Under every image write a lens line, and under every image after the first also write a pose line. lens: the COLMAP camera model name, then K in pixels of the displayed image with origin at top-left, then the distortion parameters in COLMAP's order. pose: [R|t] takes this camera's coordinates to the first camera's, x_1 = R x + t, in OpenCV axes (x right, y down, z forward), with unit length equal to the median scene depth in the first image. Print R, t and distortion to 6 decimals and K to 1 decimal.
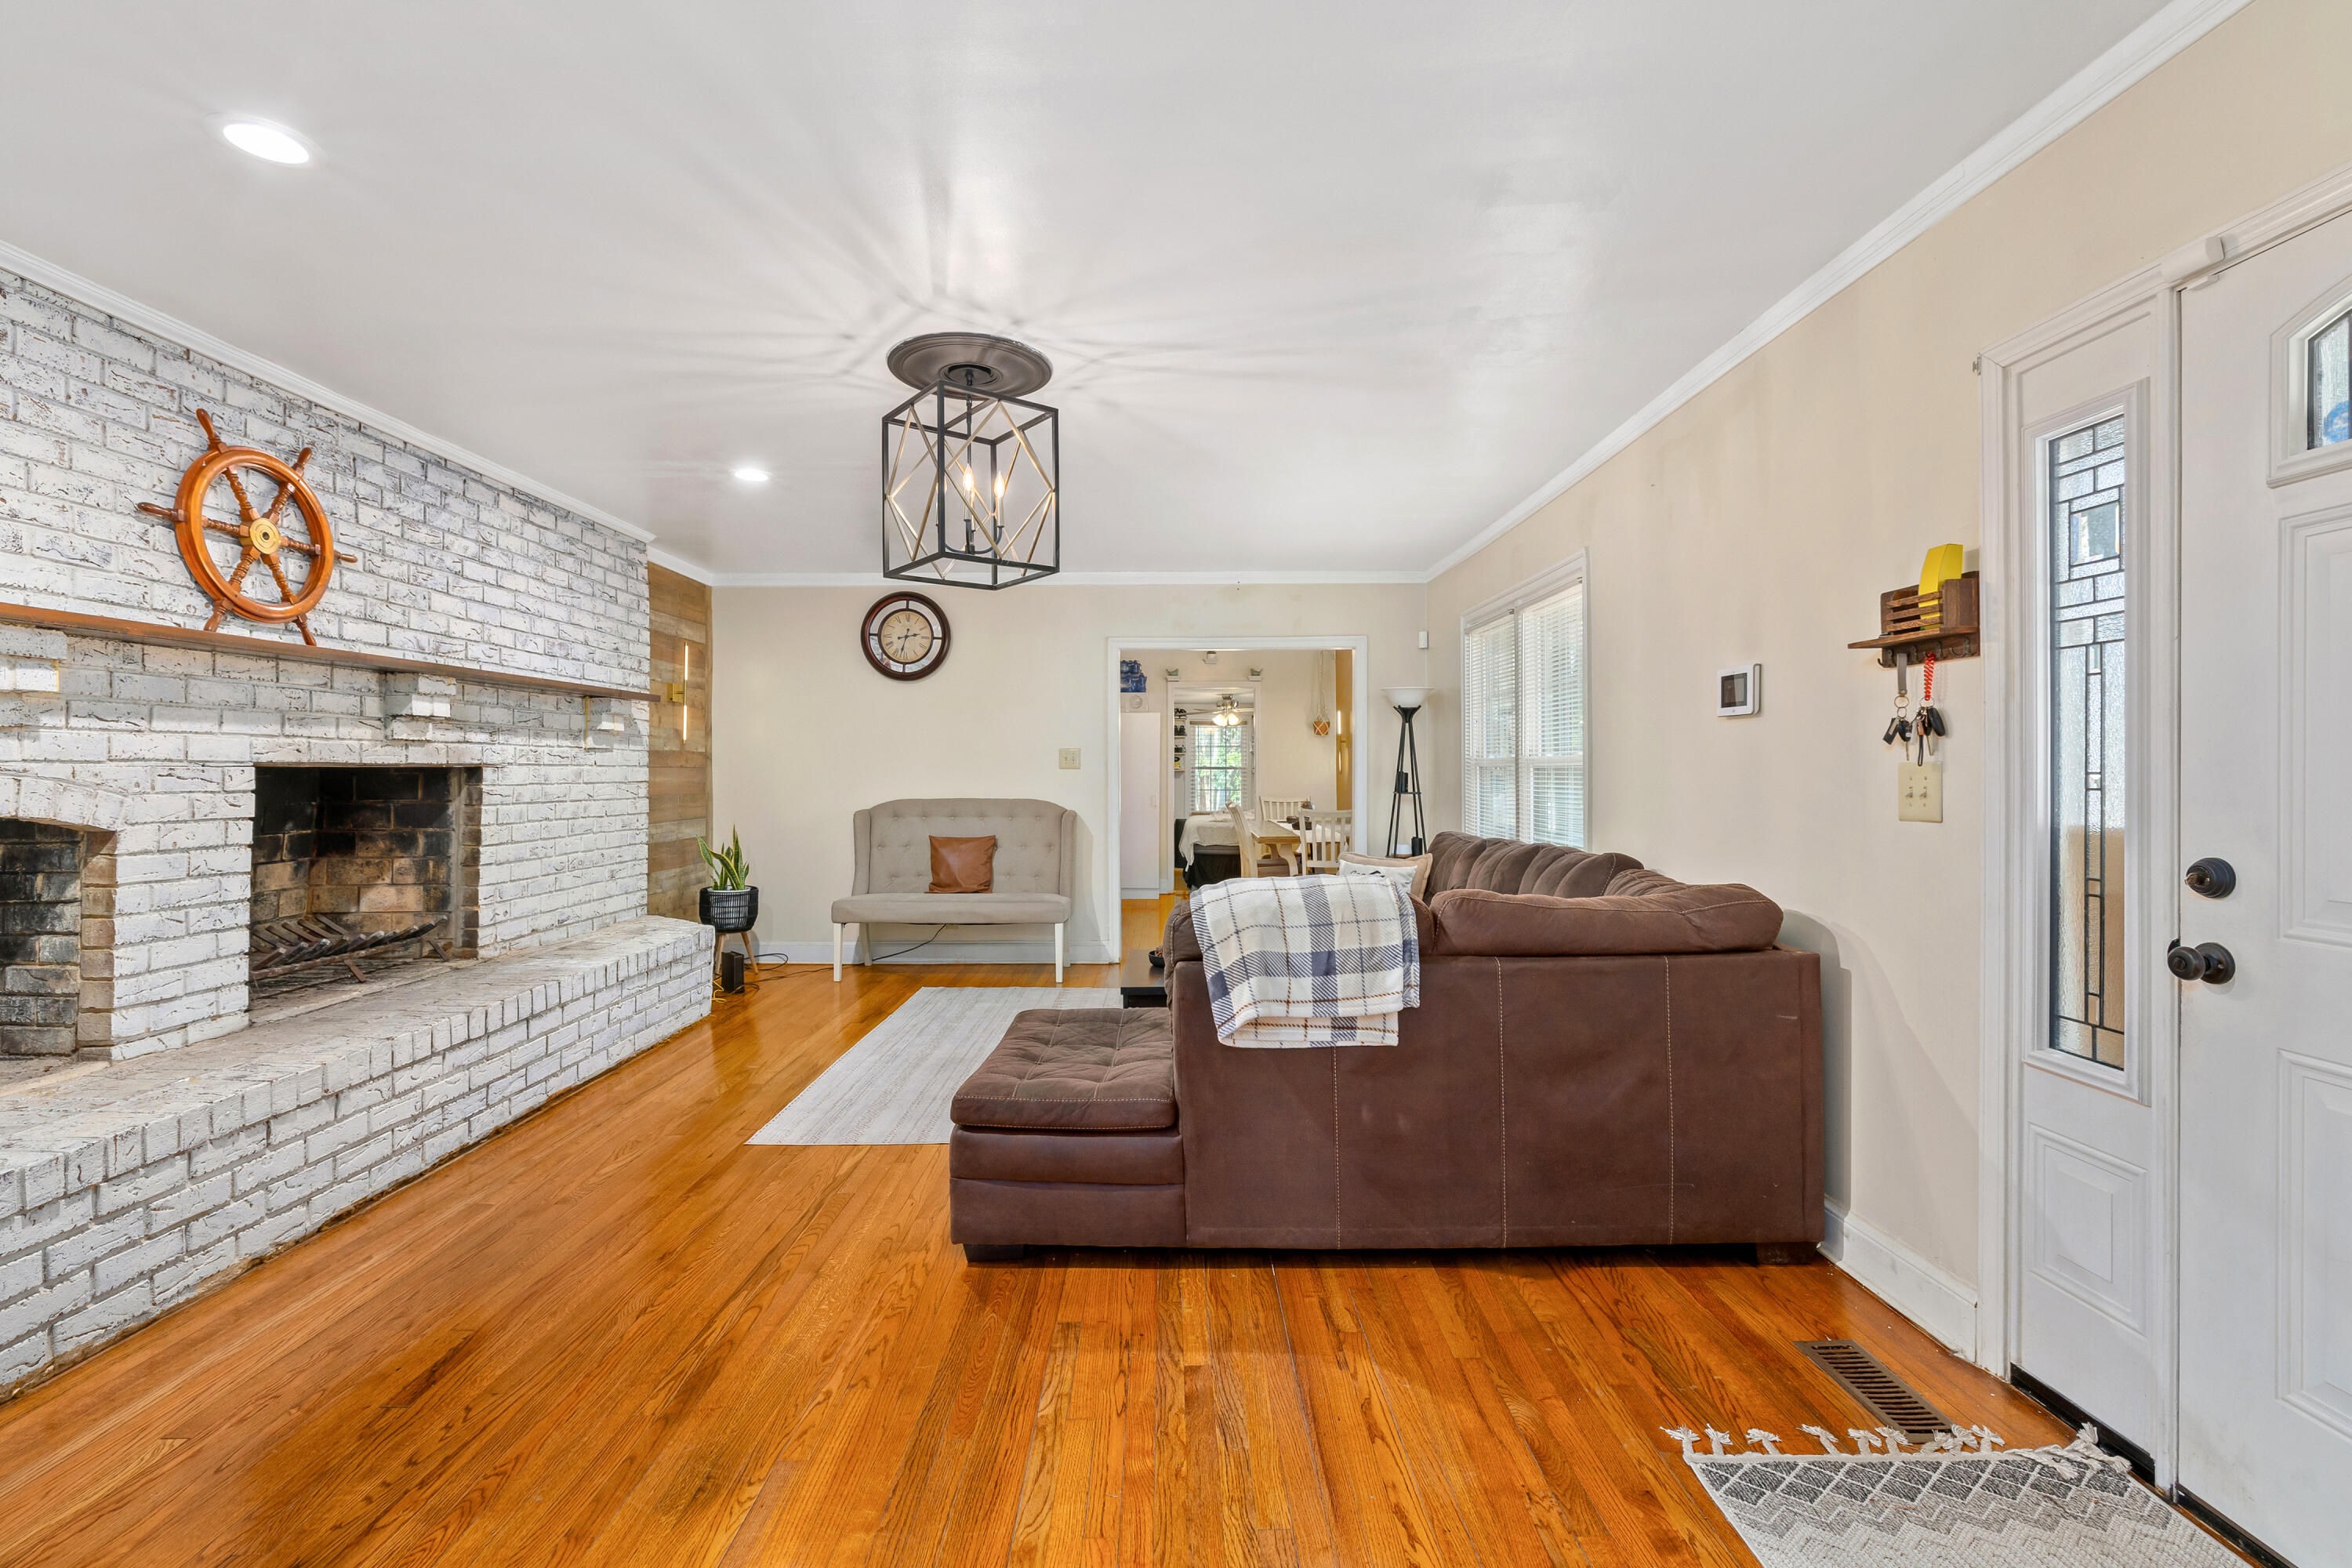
lens RADIAL K [[1046.4, 0, 1164.2], [0, 1046.4, 776.0], [0, 0, 1]] dist [0.006849, -0.001775]
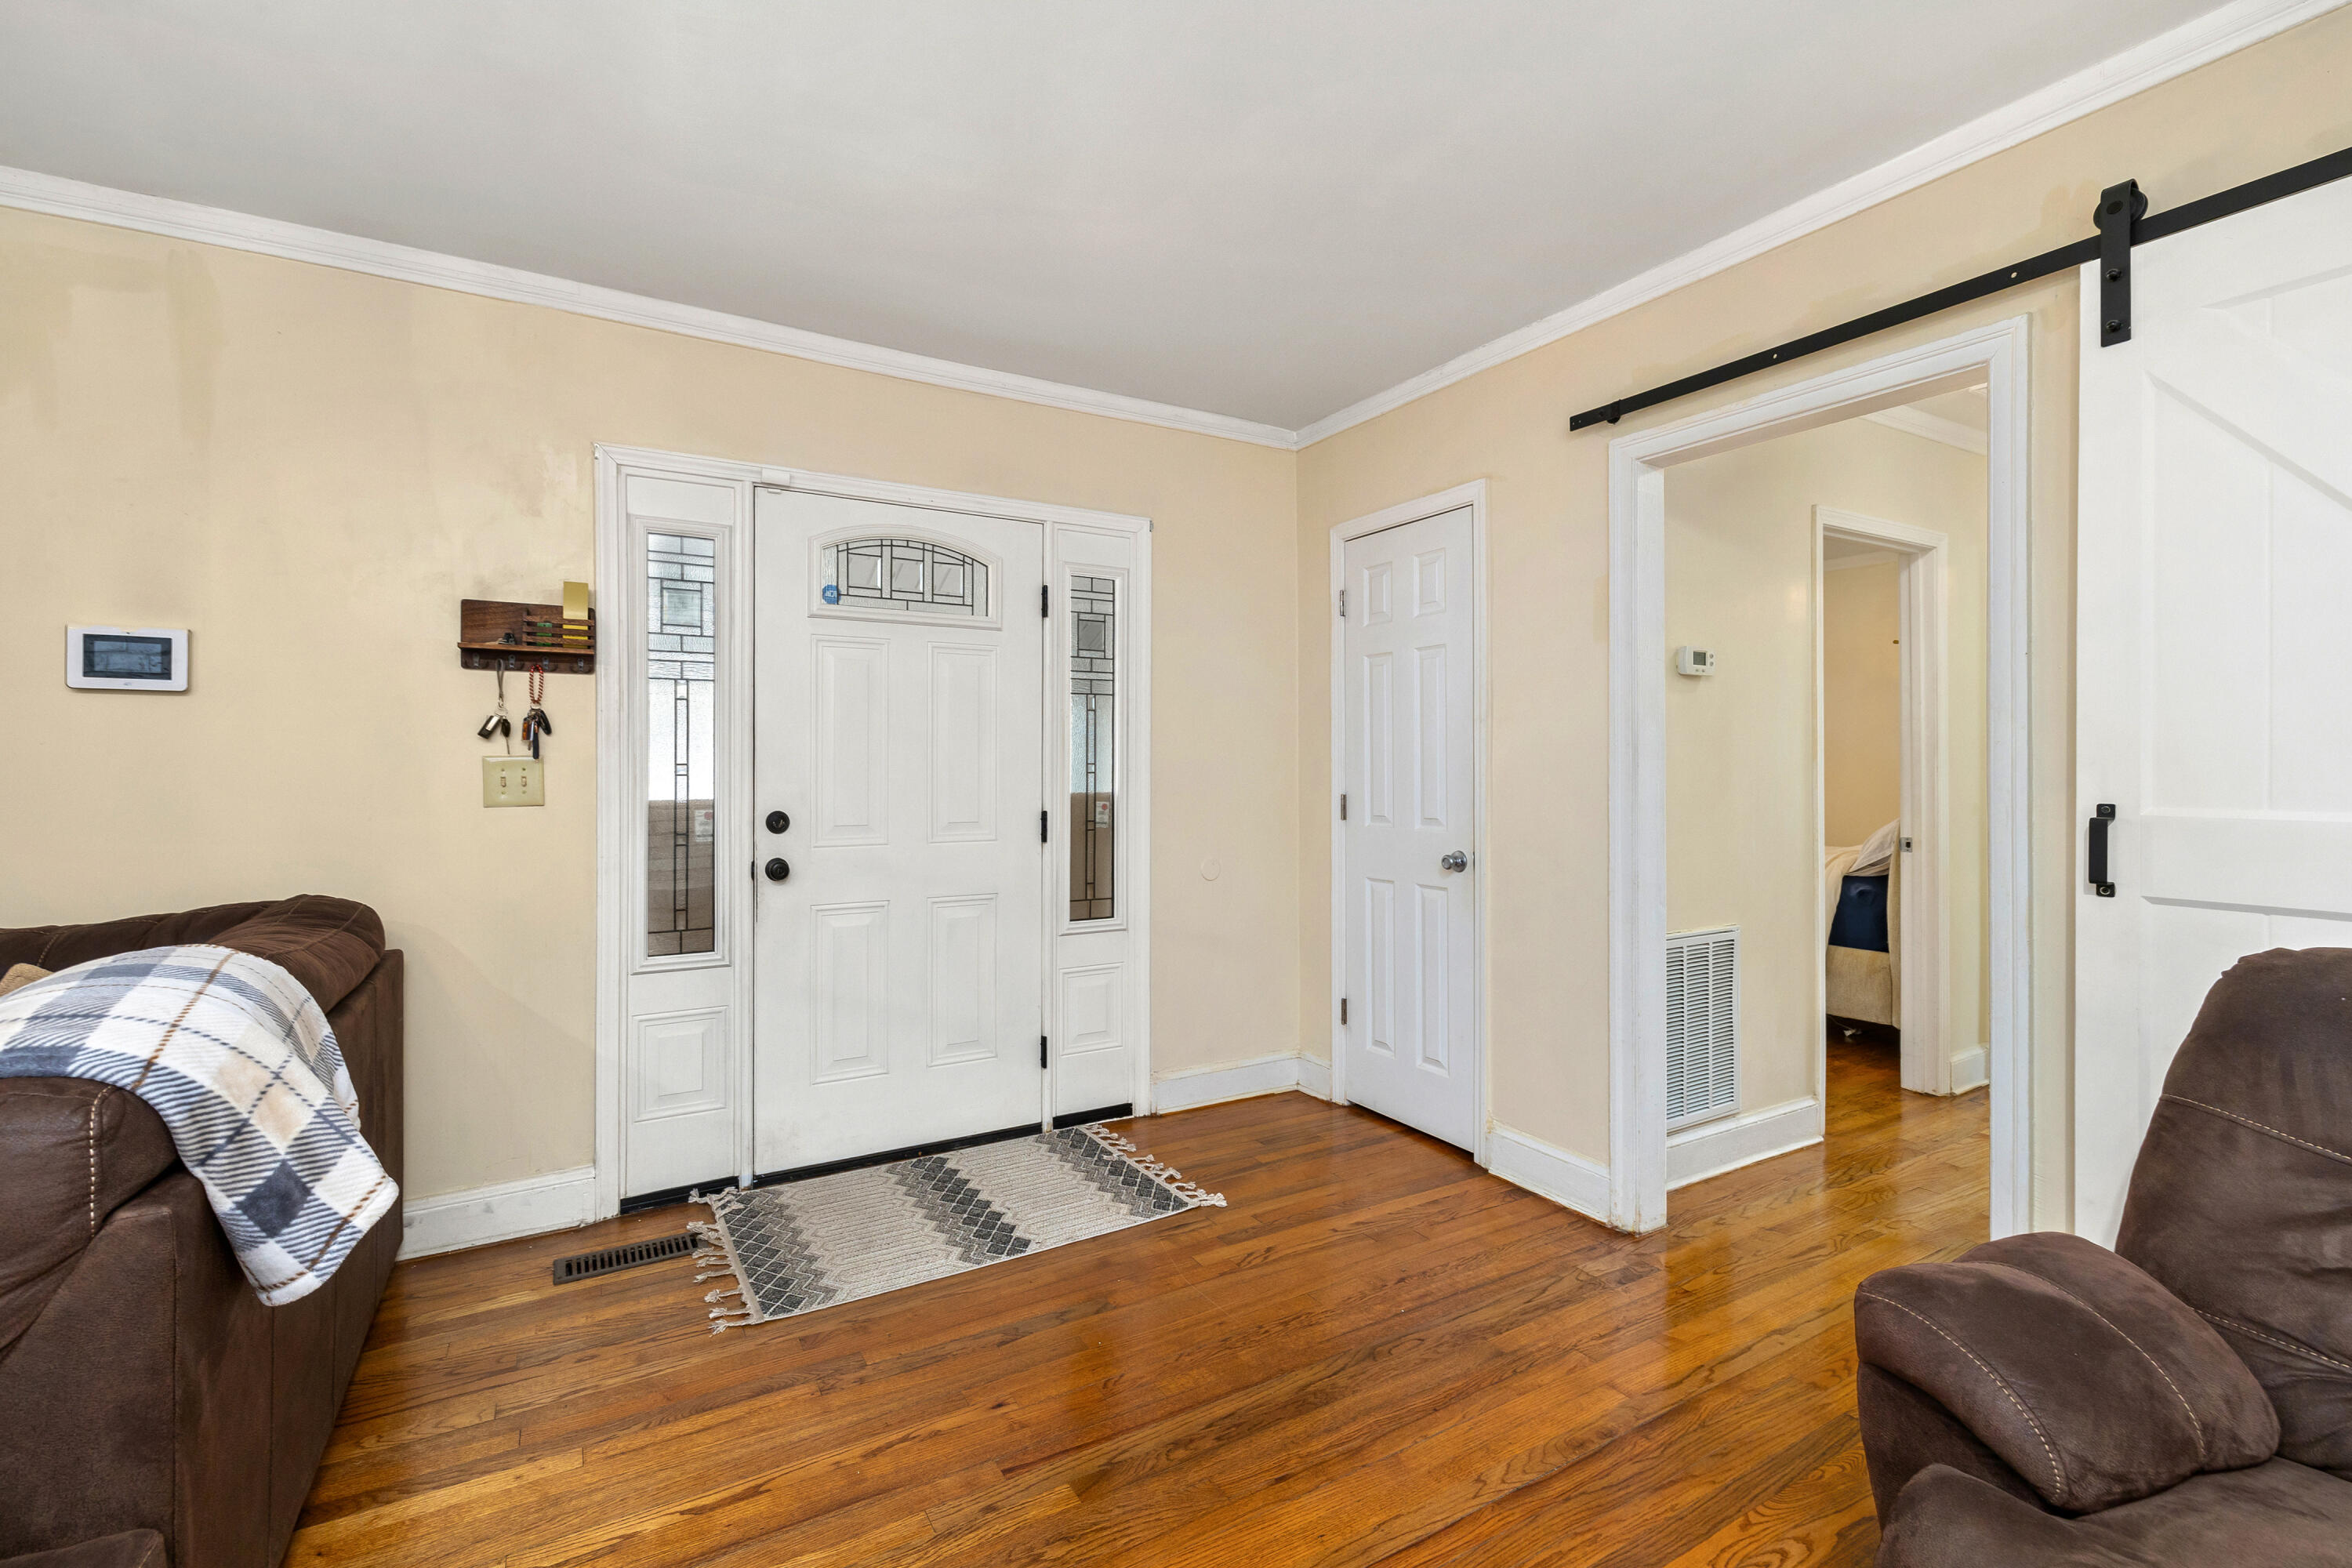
lens RADIAL K [[1046.4, 0, 1166.8], [0, 1046.4, 766.9], [0, 0, 1]] dist [0.006849, -0.001775]
pose [[-0.514018, -0.004164, 0.857769, -0.724118], [0.004079, 0.999965, 0.007298, -0.007164], [-0.857769, 0.007250, -0.513983, 1.098573]]
